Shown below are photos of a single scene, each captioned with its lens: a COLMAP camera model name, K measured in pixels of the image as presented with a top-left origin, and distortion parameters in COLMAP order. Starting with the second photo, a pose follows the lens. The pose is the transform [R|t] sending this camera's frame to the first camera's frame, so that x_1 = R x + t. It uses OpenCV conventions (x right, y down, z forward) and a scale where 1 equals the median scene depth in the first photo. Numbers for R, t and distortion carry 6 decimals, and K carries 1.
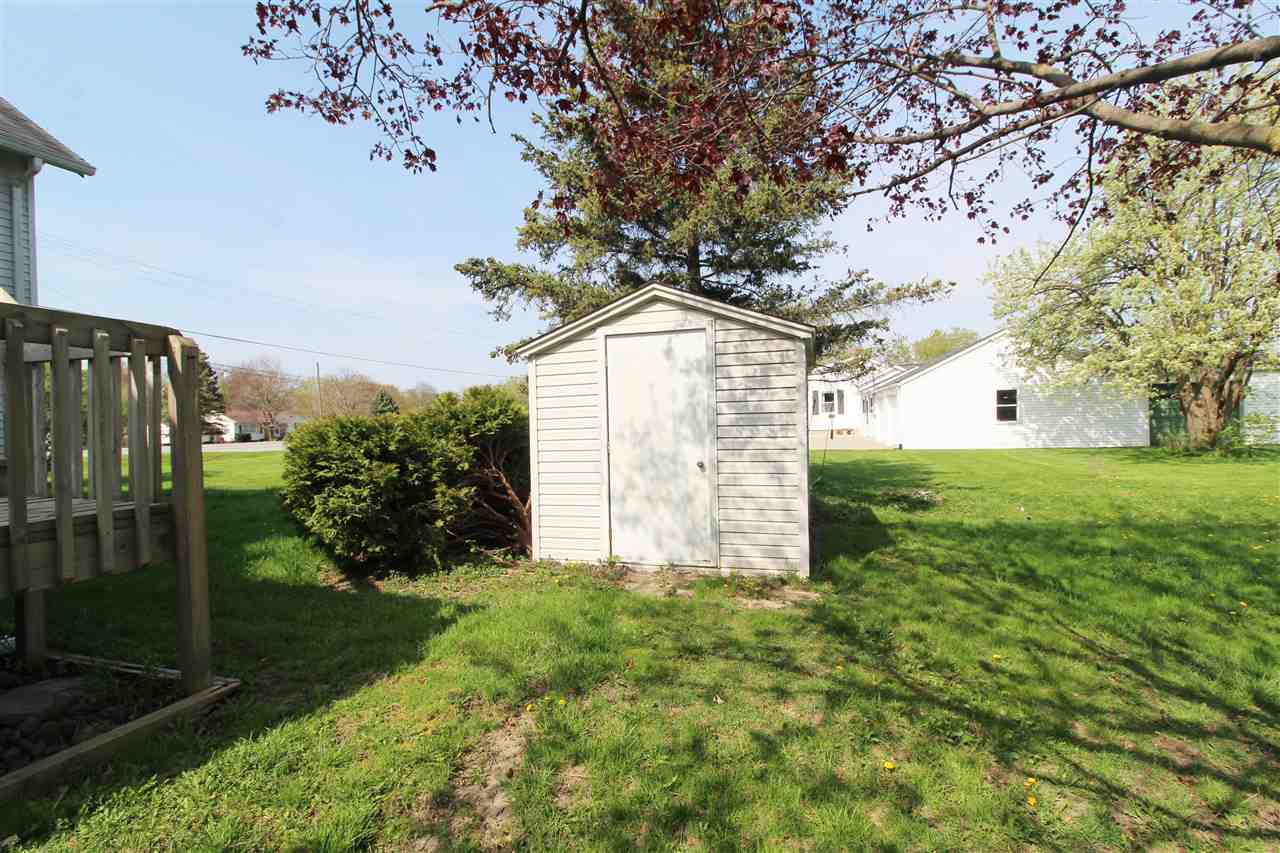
lens RADIAL K [[562.0, 0, 640.0], [0, 562.0, 426.5], [0, 0, 1]] dist [-0.000032, -0.016838]
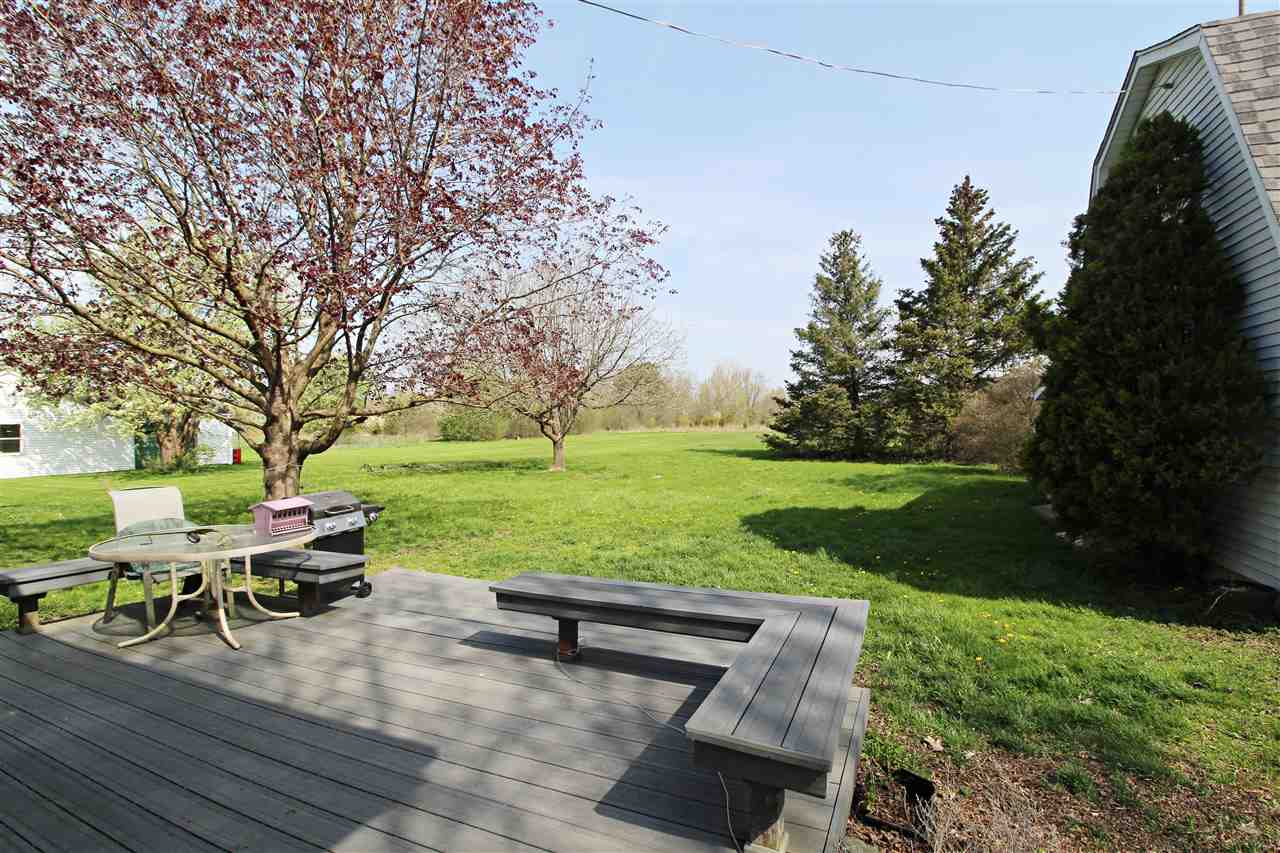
lens RADIAL K [[588.3, 0, 623.4], [0, 588.3, 424.7], [0, 0, 1]] dist [0.002468, -0.012187]
pose [[0.118740, 0.022960, 0.992660, -0.441951], [0.026041, 0.999317, -0.026229, -0.006348], [-0.992584, 0.028964, 0.118061, -0.432069]]
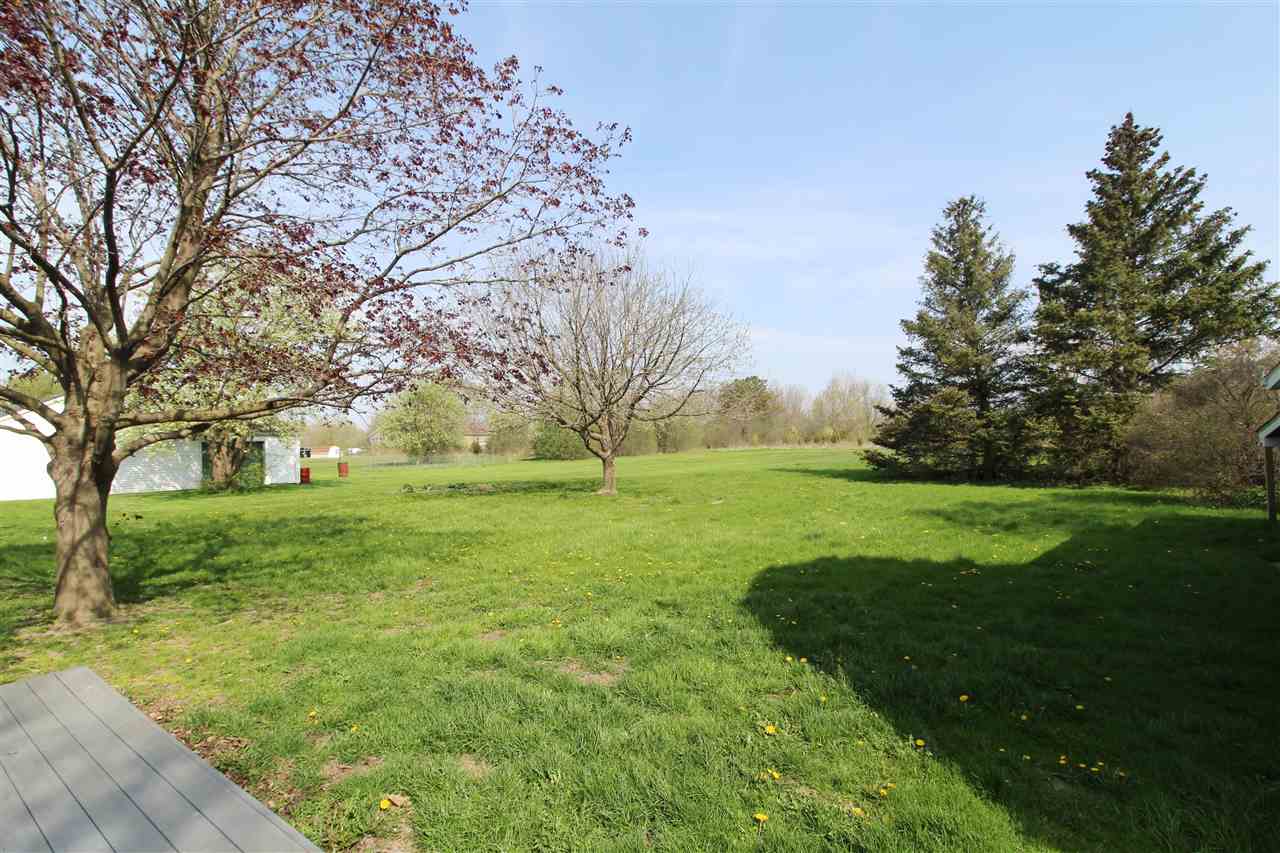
lens RADIAL K [[583.4, 0, 640.0], [0, 583.4, 426.5], [0, 0, 1]] dist [0.000580, -0.012207]
pose [[0.293160, 0.050497, 0.954729, -0.156662], [0.027692, 0.997737, -0.061275, 0.002090], [-0.955662, 0.044402, 0.291099, -0.544285]]
